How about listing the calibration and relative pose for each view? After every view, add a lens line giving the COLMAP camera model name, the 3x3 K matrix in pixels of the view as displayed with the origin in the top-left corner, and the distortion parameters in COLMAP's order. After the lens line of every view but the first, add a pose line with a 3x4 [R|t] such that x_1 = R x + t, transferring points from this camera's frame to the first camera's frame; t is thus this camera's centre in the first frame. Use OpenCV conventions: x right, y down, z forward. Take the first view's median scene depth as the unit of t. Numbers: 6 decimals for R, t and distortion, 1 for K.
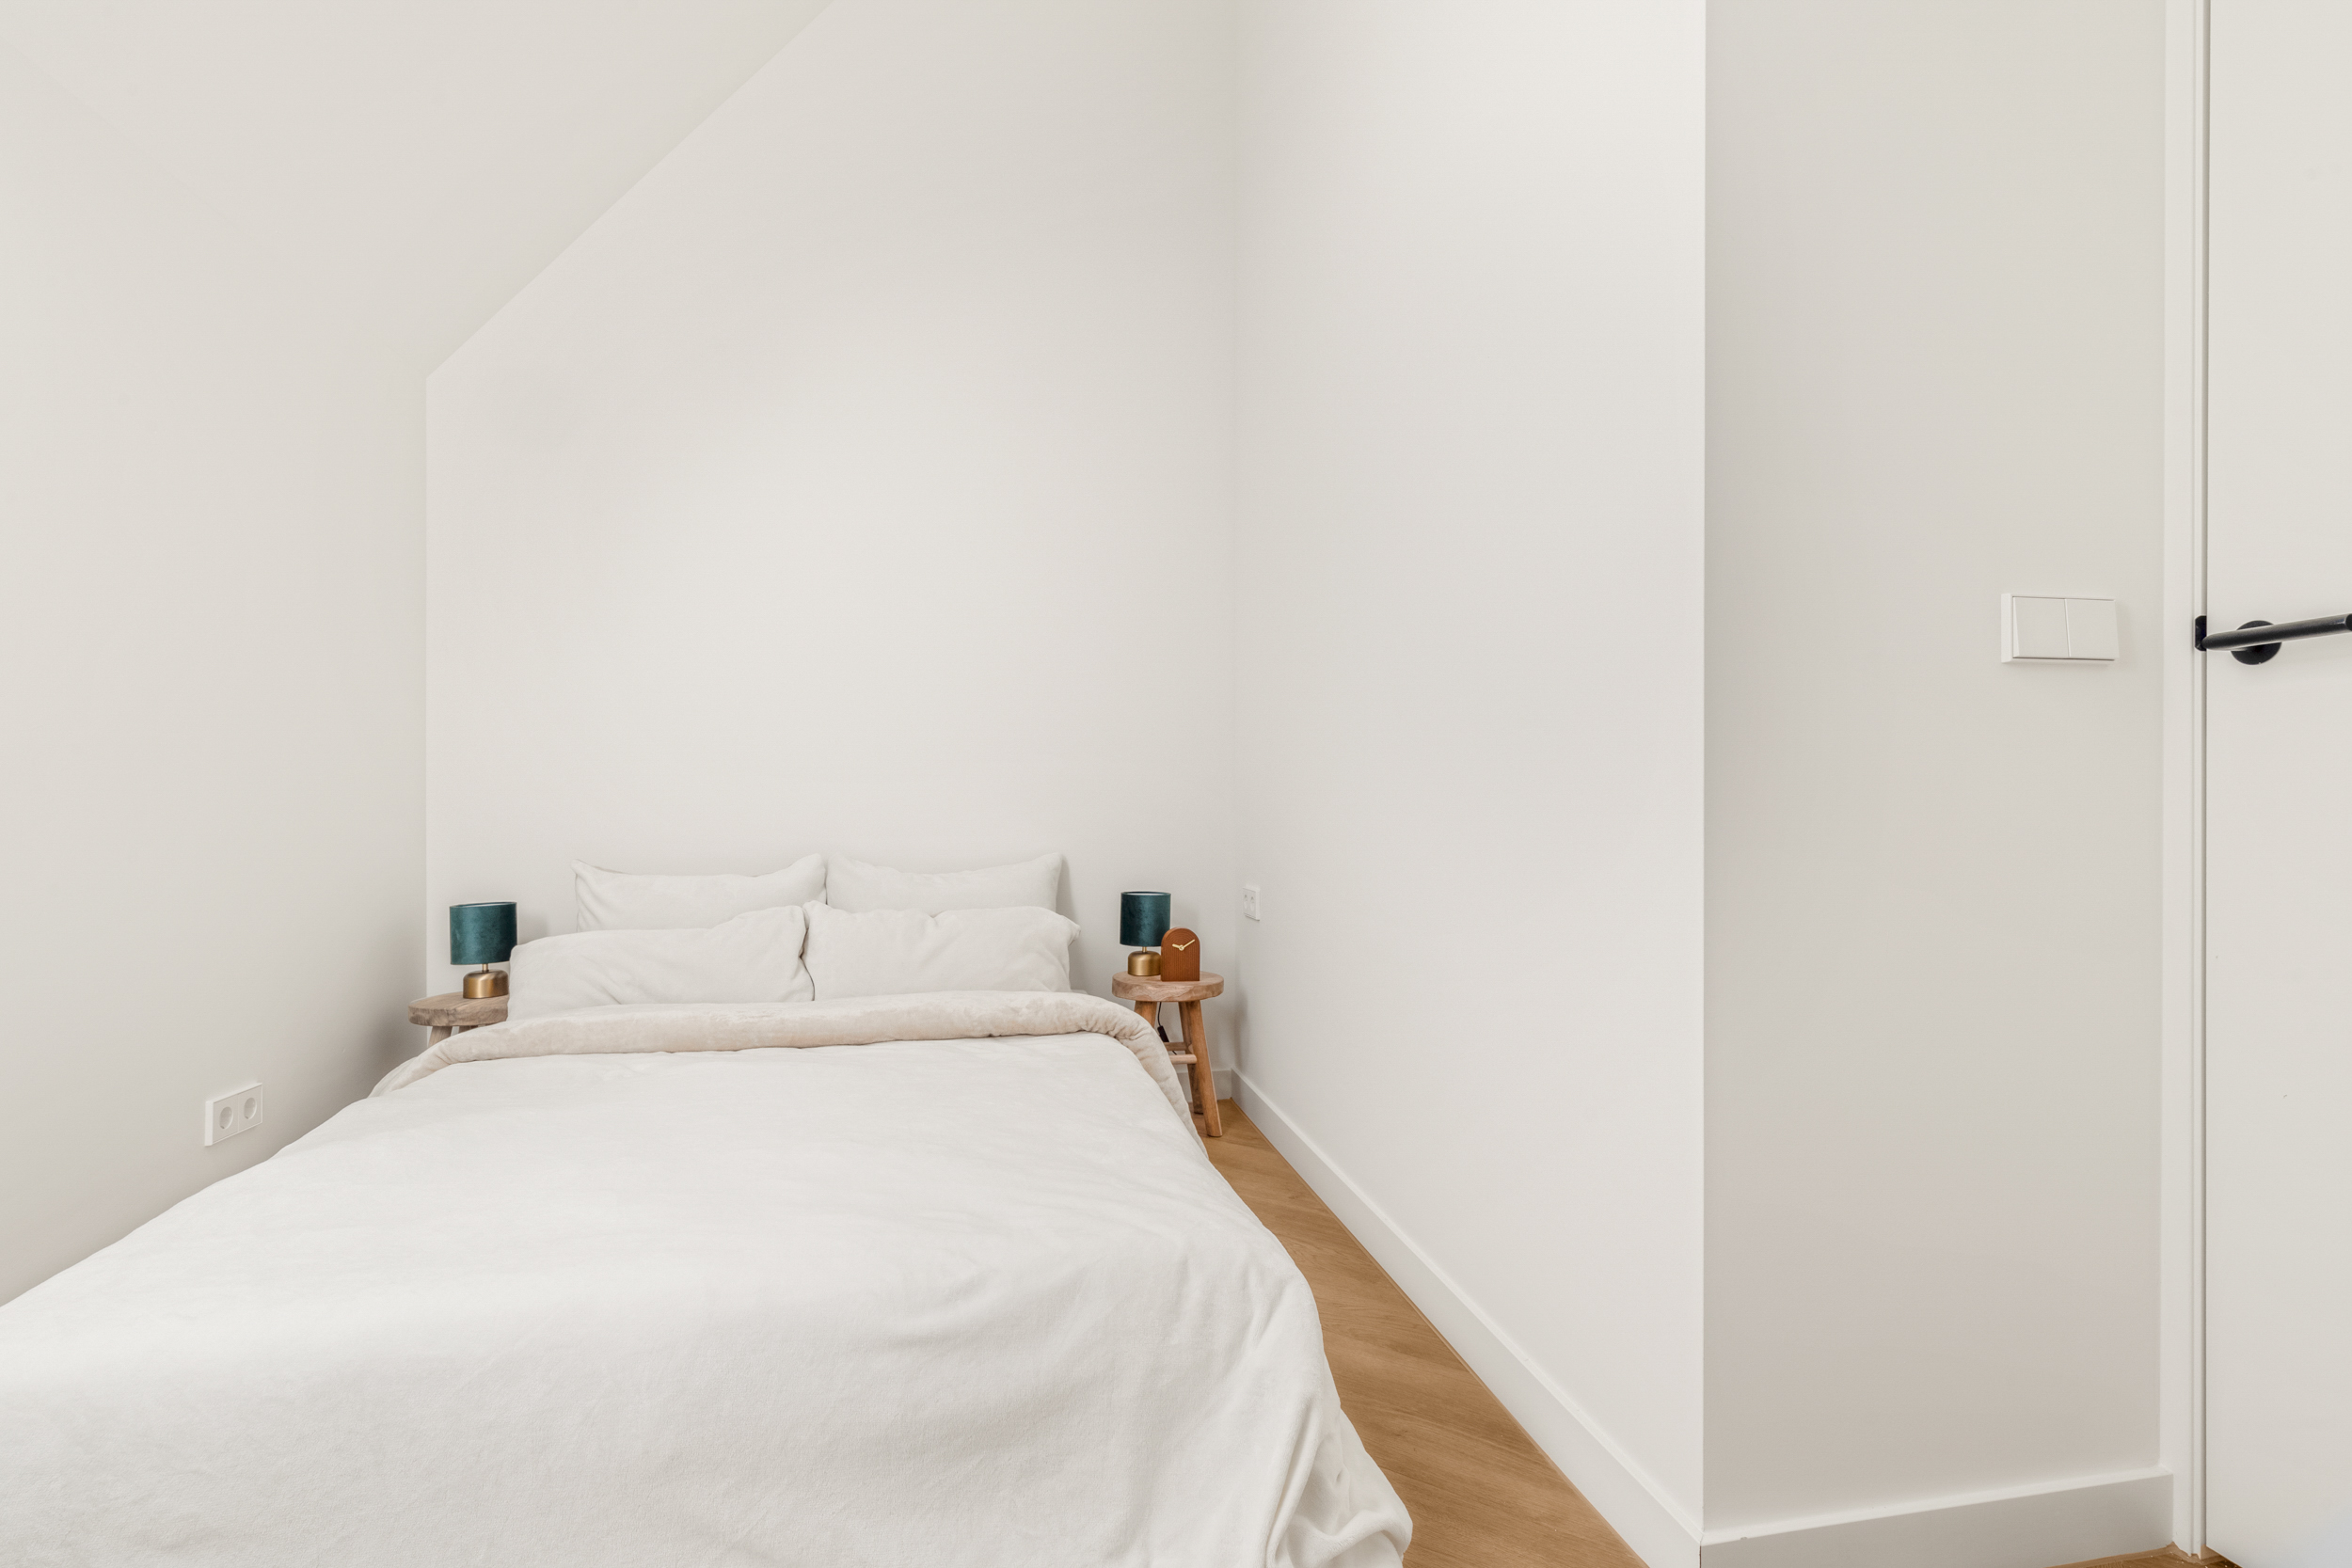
lens RADIAL K [[1089.9, 0, 1154.3], [0, 1089.9, 791.8], [0, 0, 1]] dist [0.004372, 0.000919]
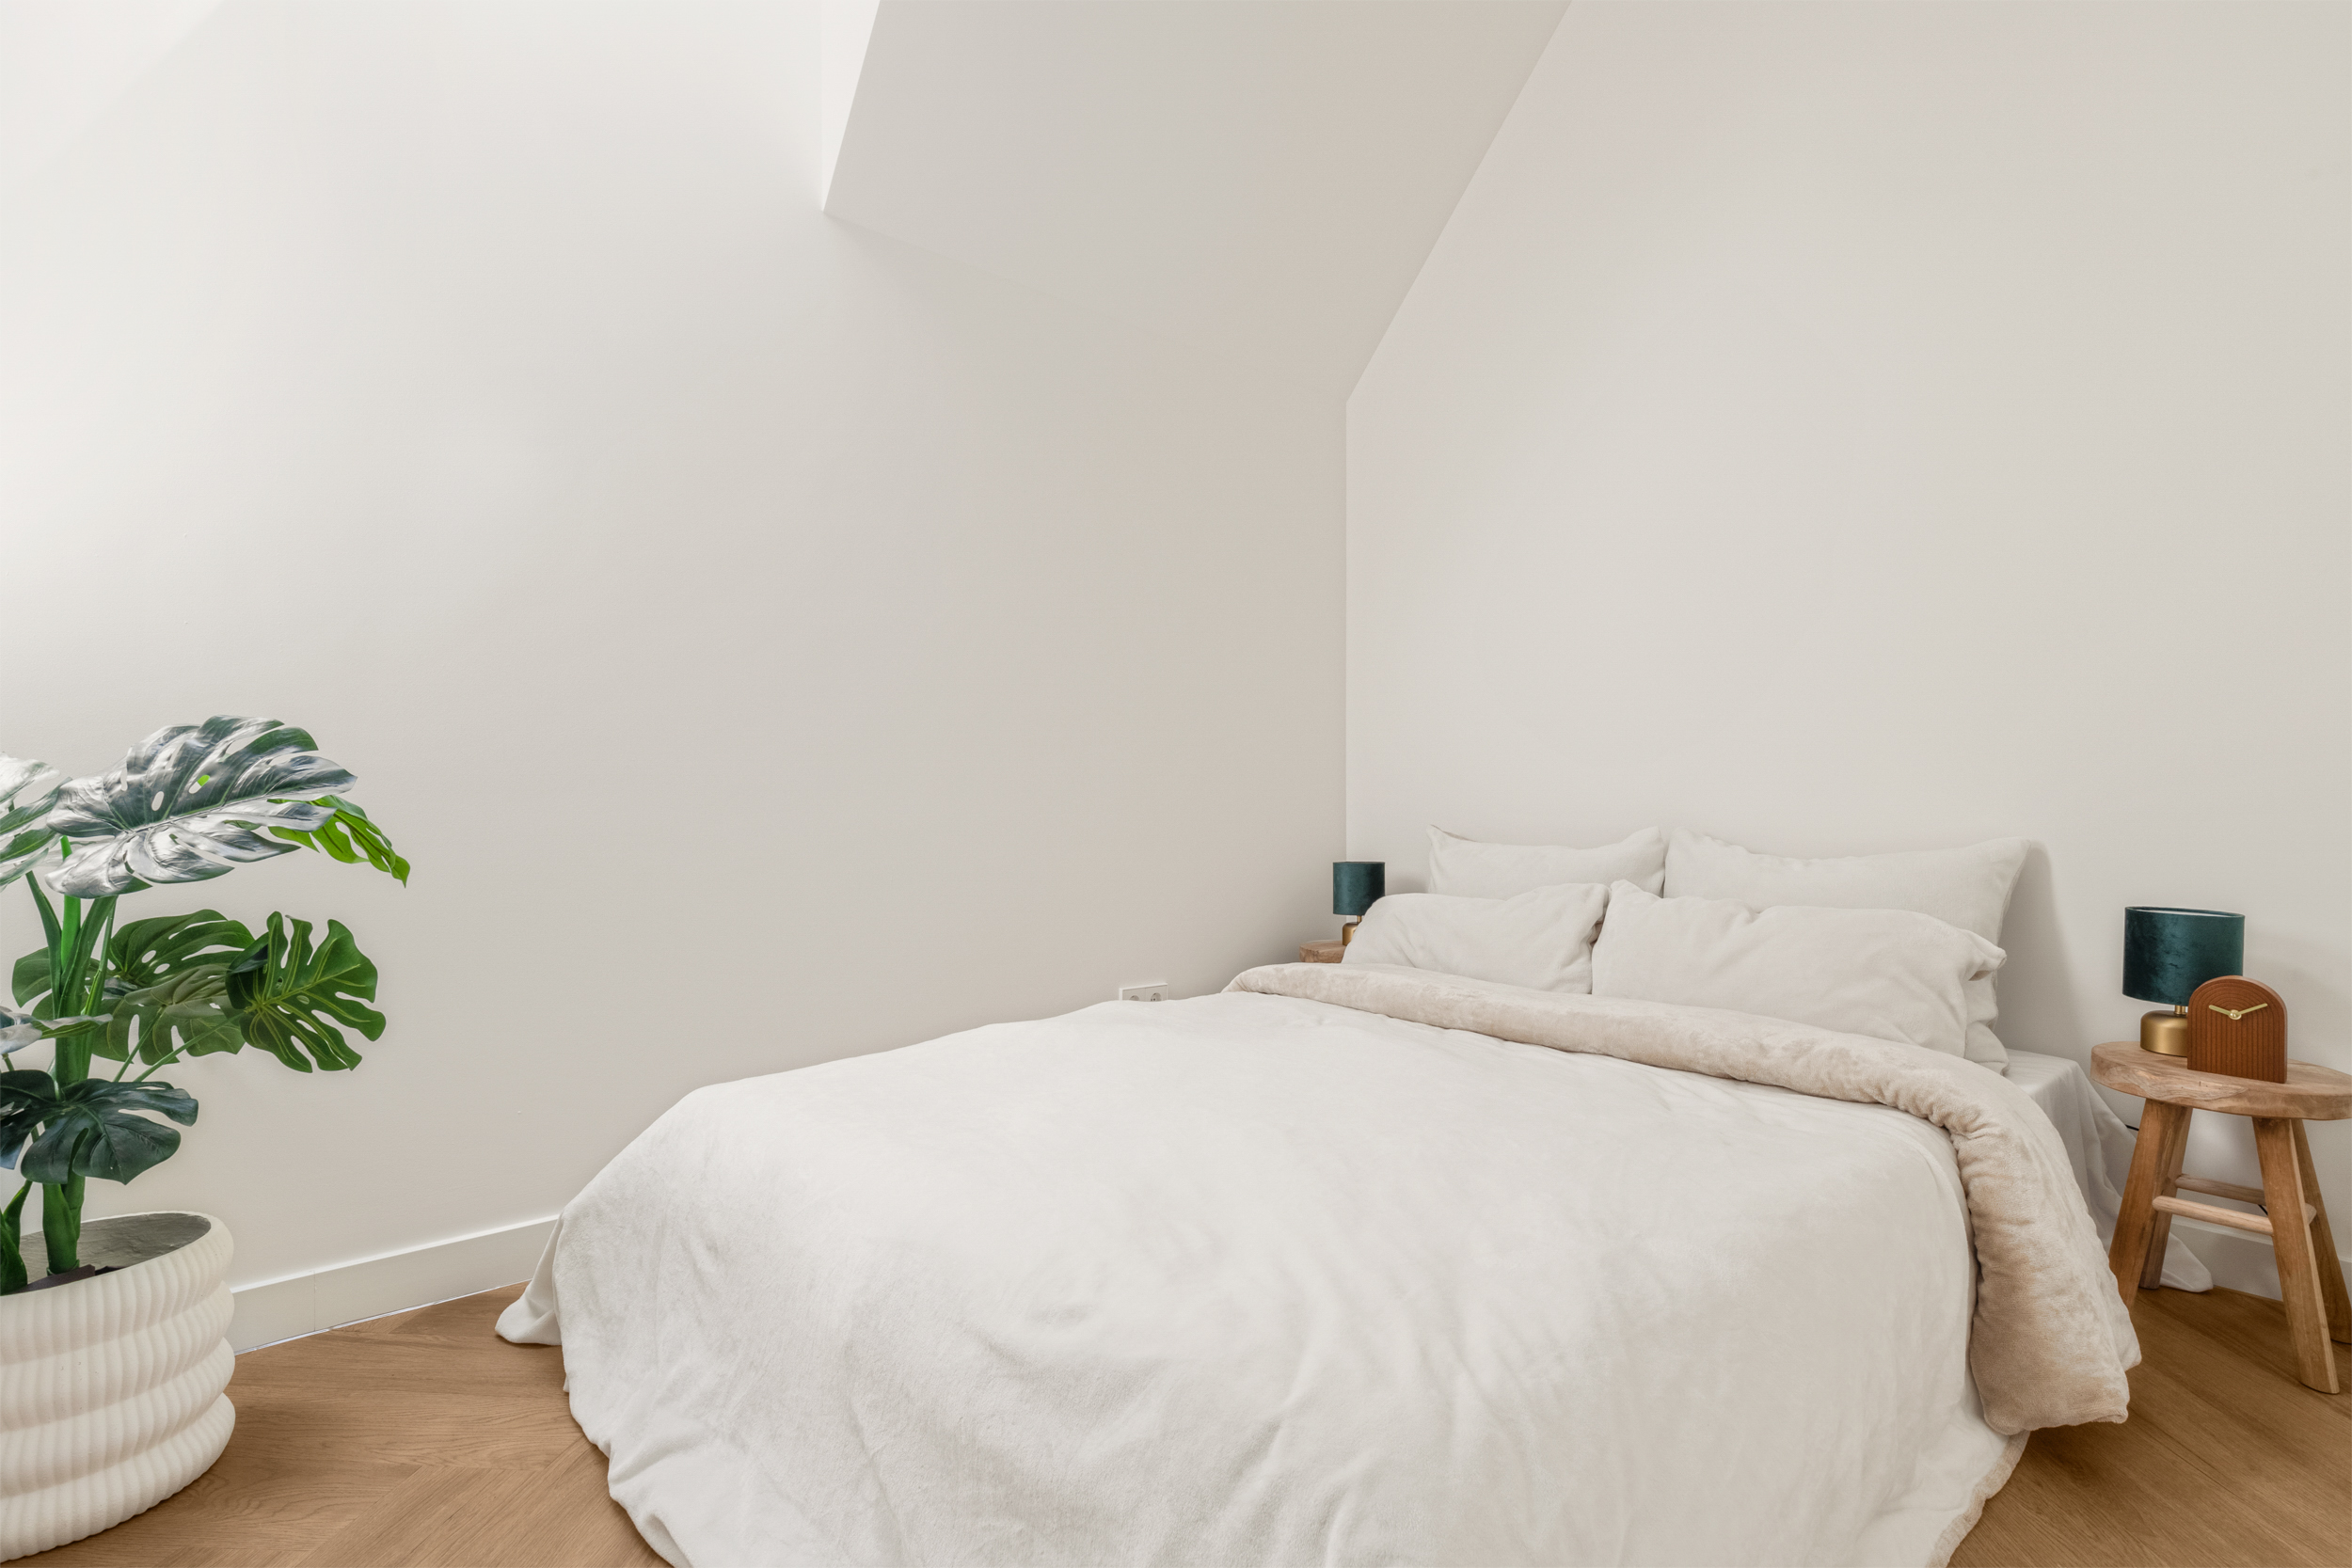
lens RADIAL K [[1089.9, 0, 1168.7], [0, 1089.9, 821.5], [0, 0, 1]] dist [0.004372, 0.000919]
pose [[0.520691, 0.022956, -0.853436, 0.265055], [0.000682, 0.999627, 0.027304, 0.039211], [0.853745, -0.014799, 0.520481, 0.330757]]
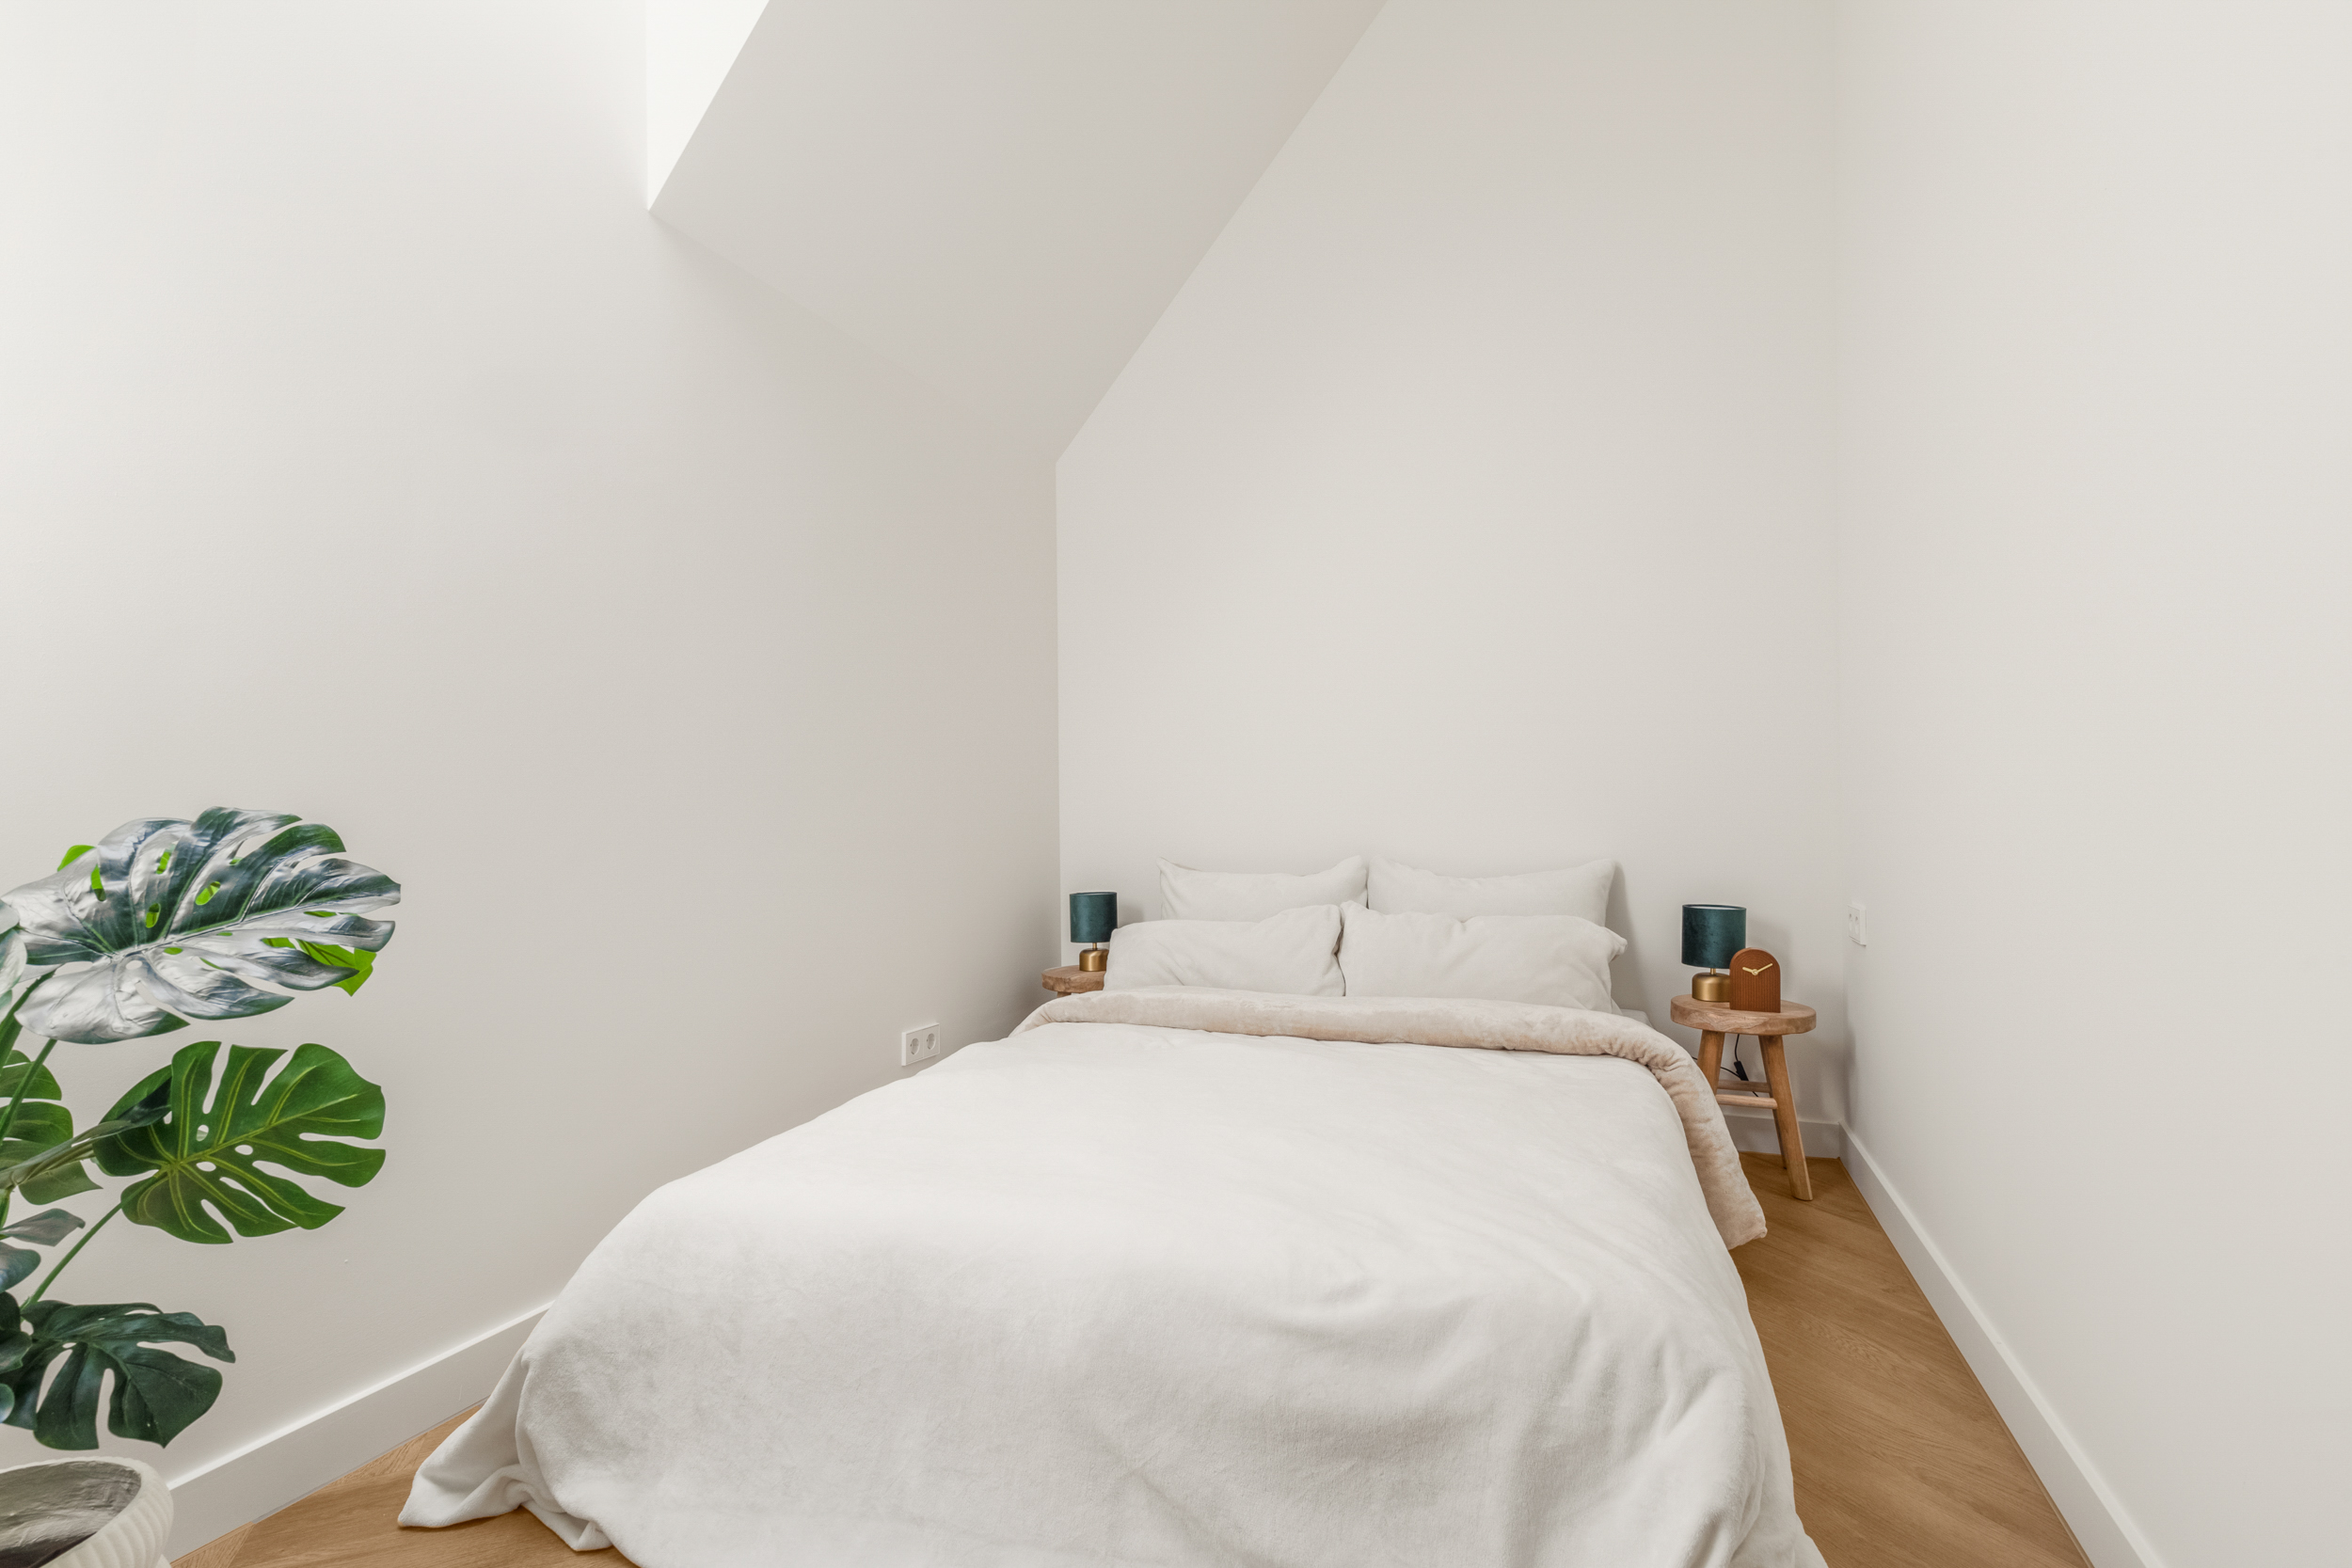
lens RADIAL K [[1089.9, 0, 1170.5], [0, 1089.9, 797.7], [0, 0, 1]] dist [0.004372, 0.000919]
pose [[0.849669, -0.011740, -0.527186, 0.111145], [0.012632, 0.999918, -0.001908, 0.001683], [0.527166, -0.005038, 0.849748, 0.034143]]
